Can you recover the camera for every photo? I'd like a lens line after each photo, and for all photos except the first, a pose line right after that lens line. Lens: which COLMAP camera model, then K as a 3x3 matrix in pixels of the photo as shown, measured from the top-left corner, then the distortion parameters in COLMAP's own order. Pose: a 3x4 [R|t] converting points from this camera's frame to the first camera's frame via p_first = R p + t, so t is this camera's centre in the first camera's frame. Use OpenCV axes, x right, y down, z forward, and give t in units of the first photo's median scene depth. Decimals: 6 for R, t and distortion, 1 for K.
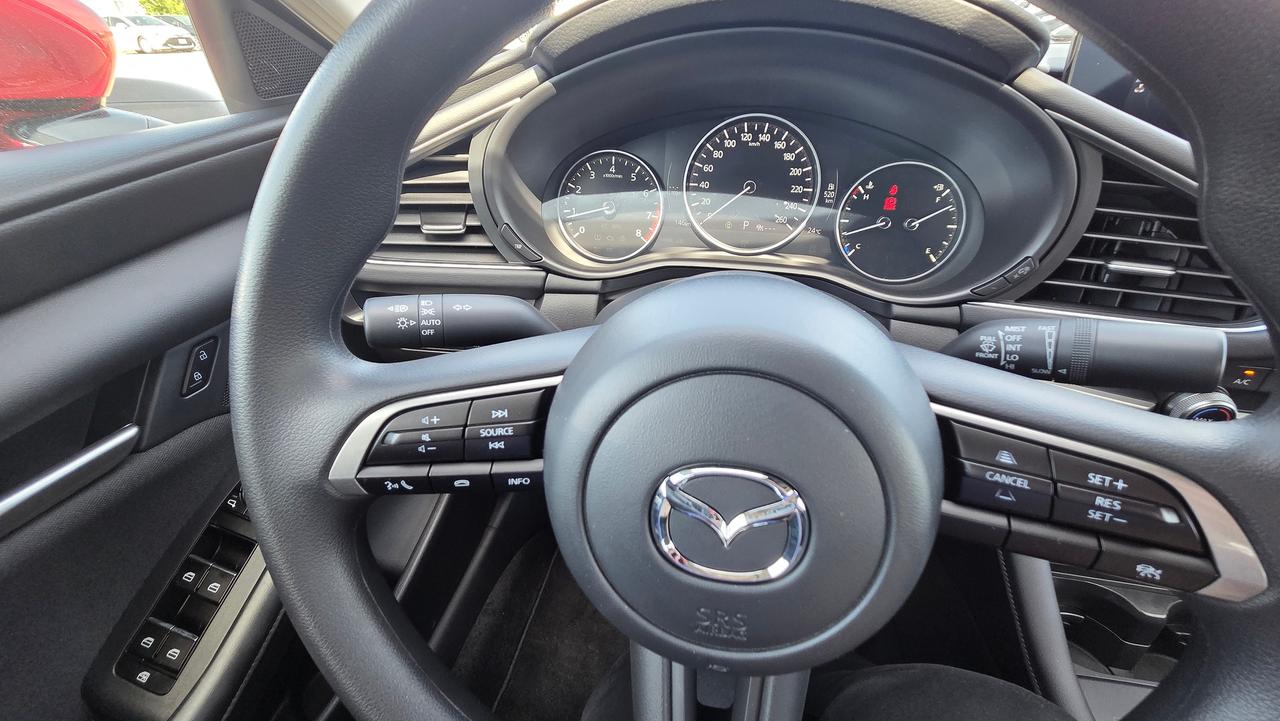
lens RADIAL K [[529.3, 0, 644.8], [0, 529.3, 361.8], [0, 0, 1]] dist [0.002039, 0.000338]
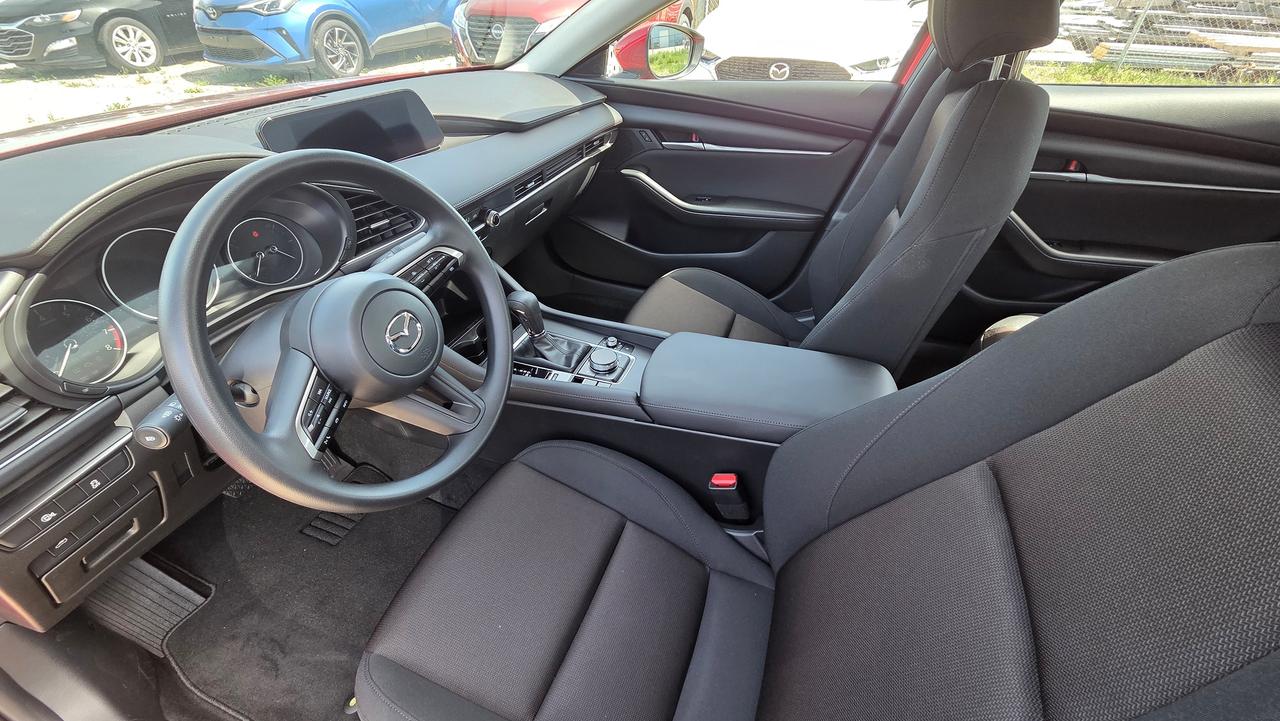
lens RADIAL K [[513.5, 0, 636.3], [0, 513.5, 357.5], [0, 0, 1]] dist [0.000062, -0.000520]
pose [[0.158683, -0.588992, 0.792407, -0.941783], [0.544025, 0.721910, 0.427649, -0.076252], [-0.823928, 0.363229, 0.434981, -0.668935]]
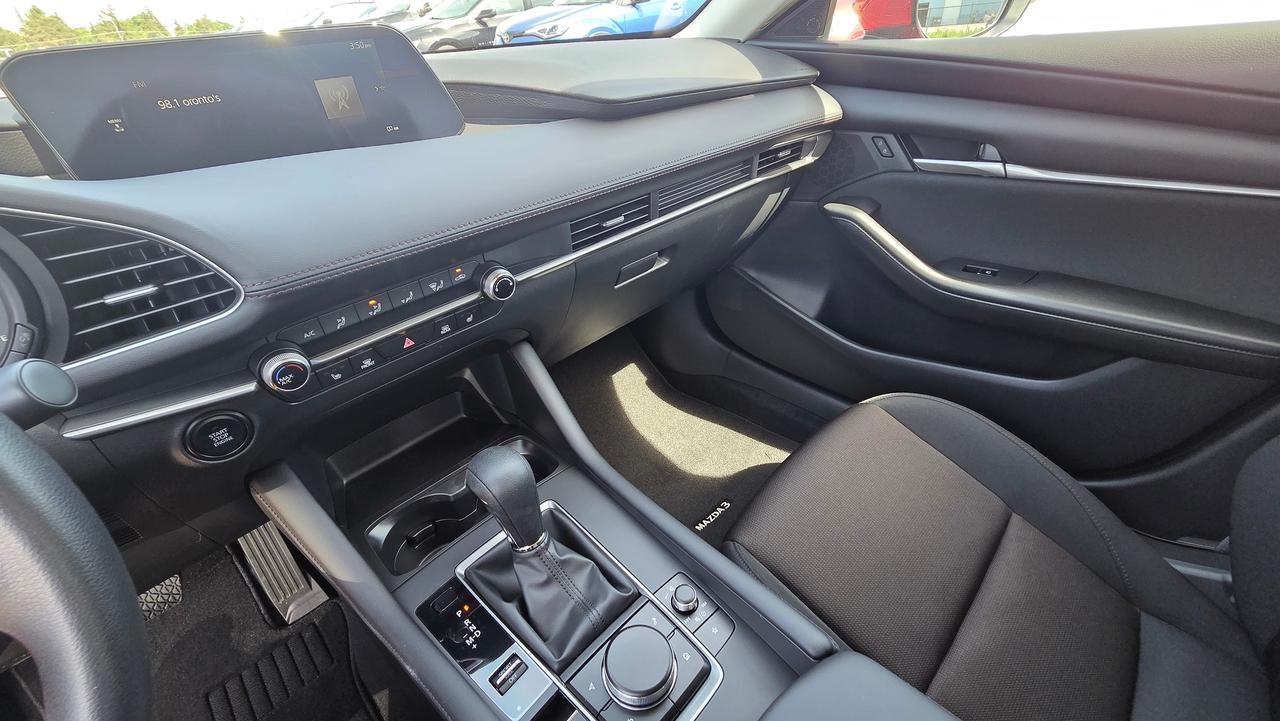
lens RADIAL K [[521.4, 0, 641.4], [0, 521.4, 362.0], [0, 0, 1]] dist [0.001013, -0.000362]
pose [[0.547904, -0.492901, 0.675907, 0.558503], [0.505618, 0.838816, 0.201836, 0.197580], [-0.666447, 0.231164, 0.708810, -0.332568]]
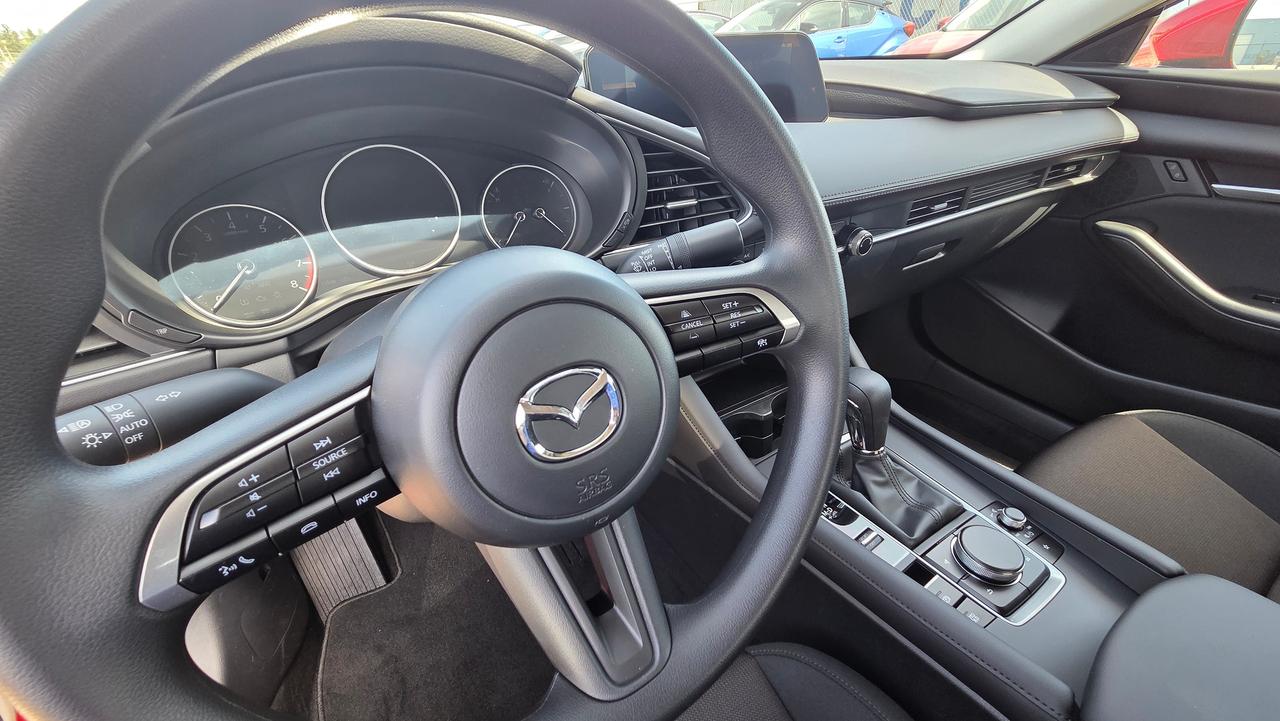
lens RADIAL K [[521.4, 0, 641.4], [0, 521.4, 362.0], [0, 0, 1]] dist [0.001013, -0.000362]
pose [[0.727612, -0.369657, 0.577871, -0.175761], [0.396369, 0.914087, 0.085652, 0.056392], [-0.559887, 0.166728, 0.811621, -0.089325]]
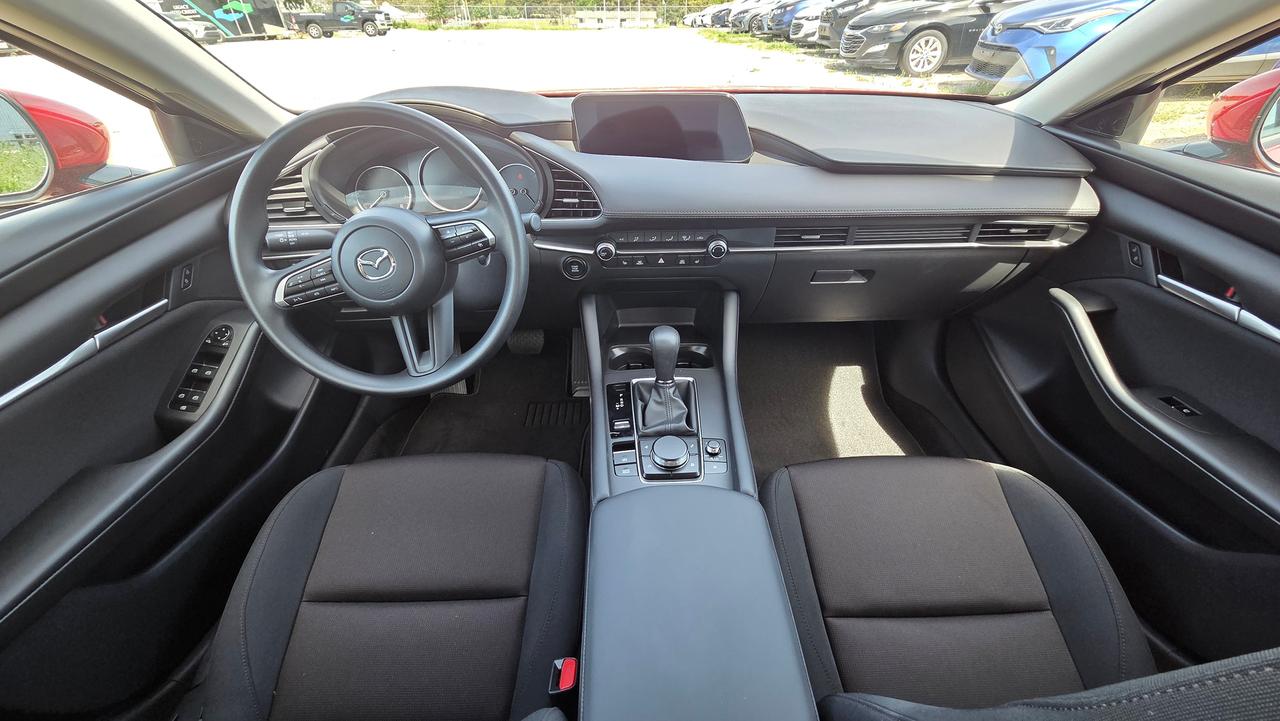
lens RADIAL K [[521.4, 0, 641.4], [0, 521.4, 362.0], [0, 0, 1]] dist [0.001013, -0.000362]
pose [[0.975621, -0.131692, 0.175556, 0.548712], [0.127825, 0.991241, 0.033203, 0.478708], [-0.178391, -0.009953, 0.983909, -1.364357]]
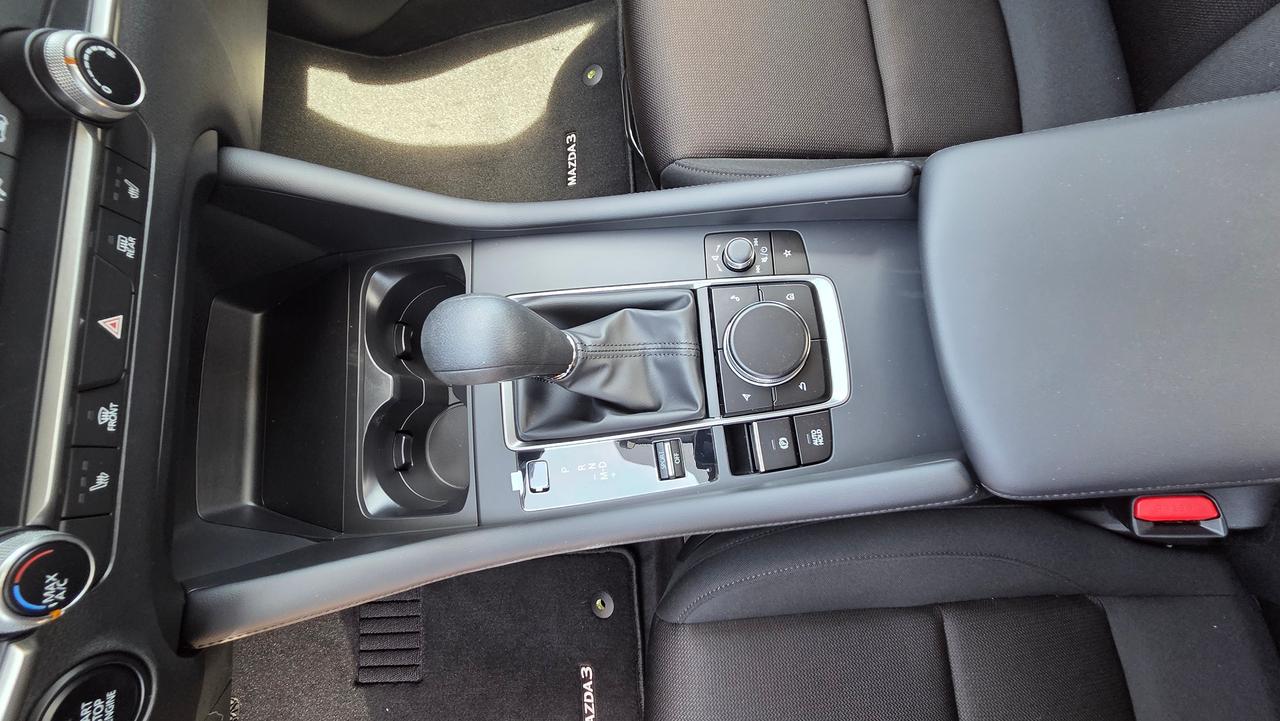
lens RADIAL K [[521.4, 0, 641.4], [0, 521.4, 362.0], [0, 0, 1]] dist [0.001013, -0.000362]
pose [[-0.269946, -0.940173, 0.207855, 0.791339], [0.651936, -0.019602, 0.758021, 0.080577], [-0.708596, 0.340133, 0.618224, 0.133802]]
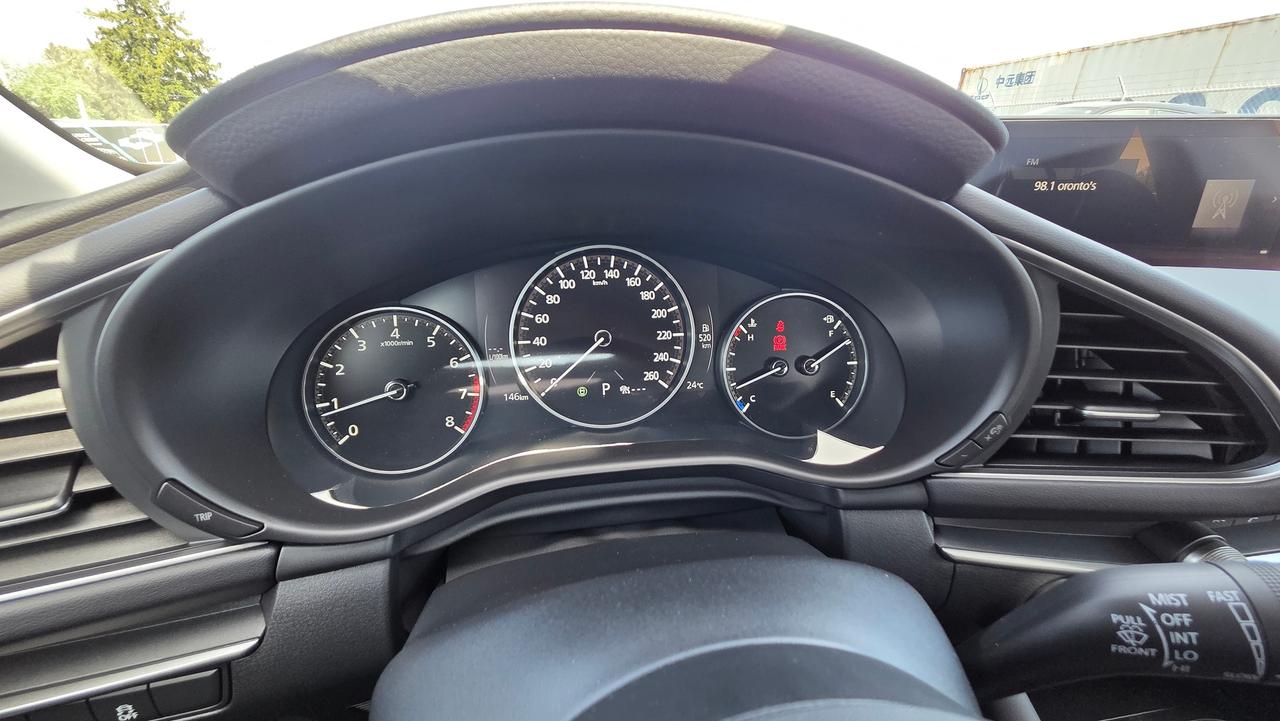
lens RADIAL K [[529.3, 0, 644.8], [0, 529.3, 361.8], [0, 0, 1]] dist [0.002039, 0.000338]
pose [[0.934465, -0.121870, 0.334548, 0.004583], [0.183114, 0.970310, -0.158009, -0.198092], [-0.305359, 0.208915, 0.929037, 0.356604]]
